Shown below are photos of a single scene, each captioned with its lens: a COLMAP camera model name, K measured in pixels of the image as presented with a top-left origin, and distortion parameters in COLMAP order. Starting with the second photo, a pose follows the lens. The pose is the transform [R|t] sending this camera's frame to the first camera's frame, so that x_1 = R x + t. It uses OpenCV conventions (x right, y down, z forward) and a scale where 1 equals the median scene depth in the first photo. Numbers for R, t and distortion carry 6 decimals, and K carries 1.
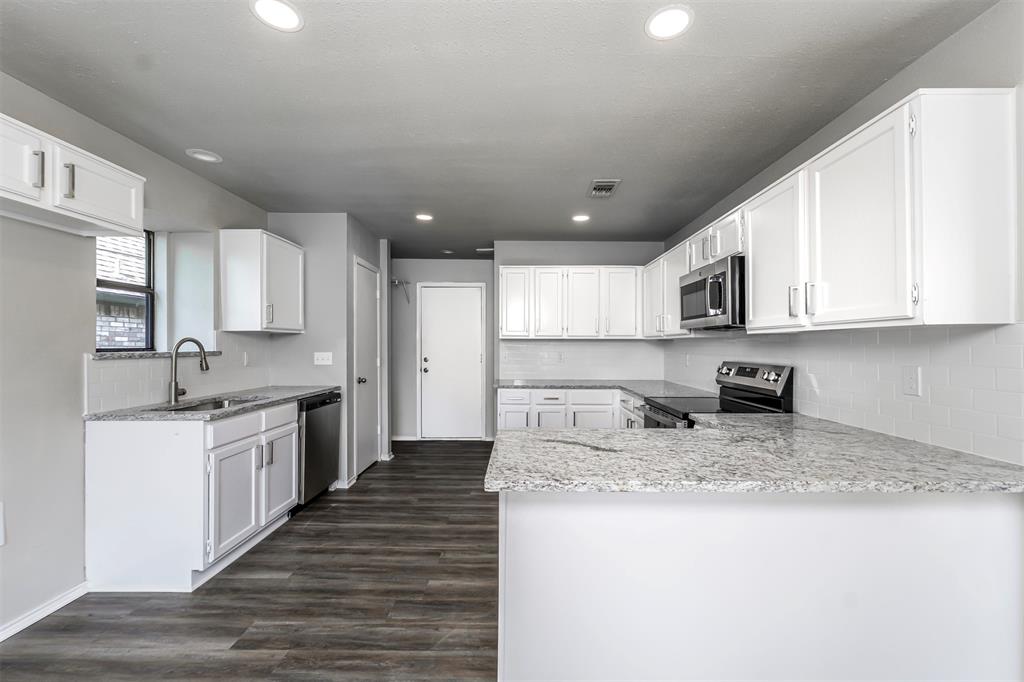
lens RADIAL K [[430.1, 0, 512.0], [0, 430.1, 341.0], [0, 0, 1]] dist [-0.001700, -0.000319]
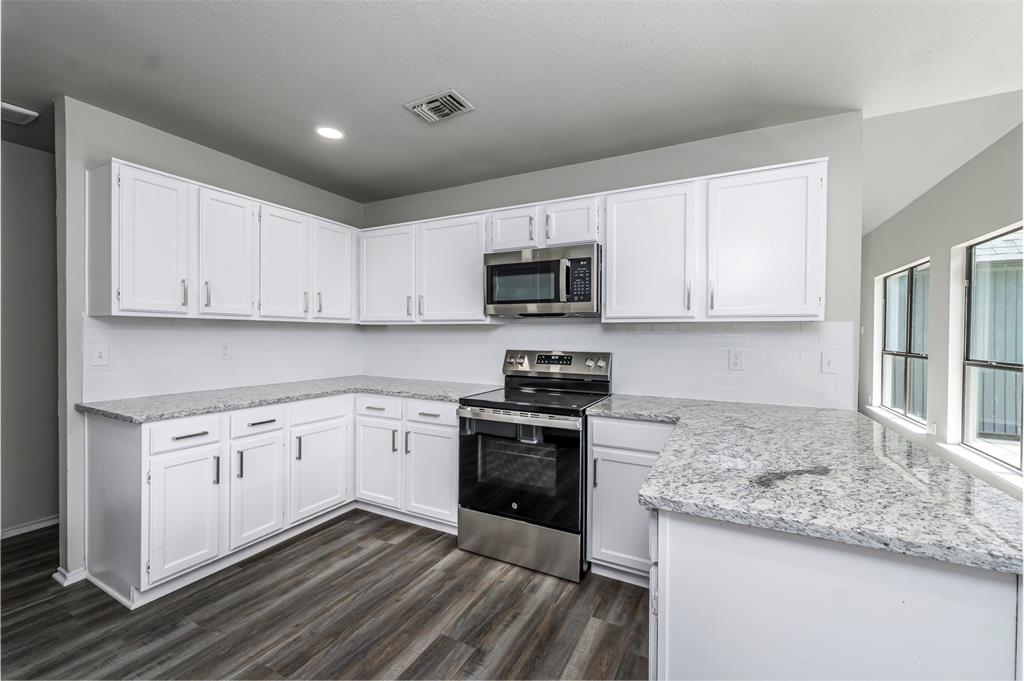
lens RADIAL K [[430.1, 0, 512.0], [0, 430.1, 340.5], [0, 0, 1]] dist [-0.001700, -0.000319]
pose [[0.454708, -0.014821, 0.890517, -0.348893], [-0.015180, 0.999587, 0.024387, 0.003533], [-0.890511, -0.024607, 0.454295, 0.556227]]
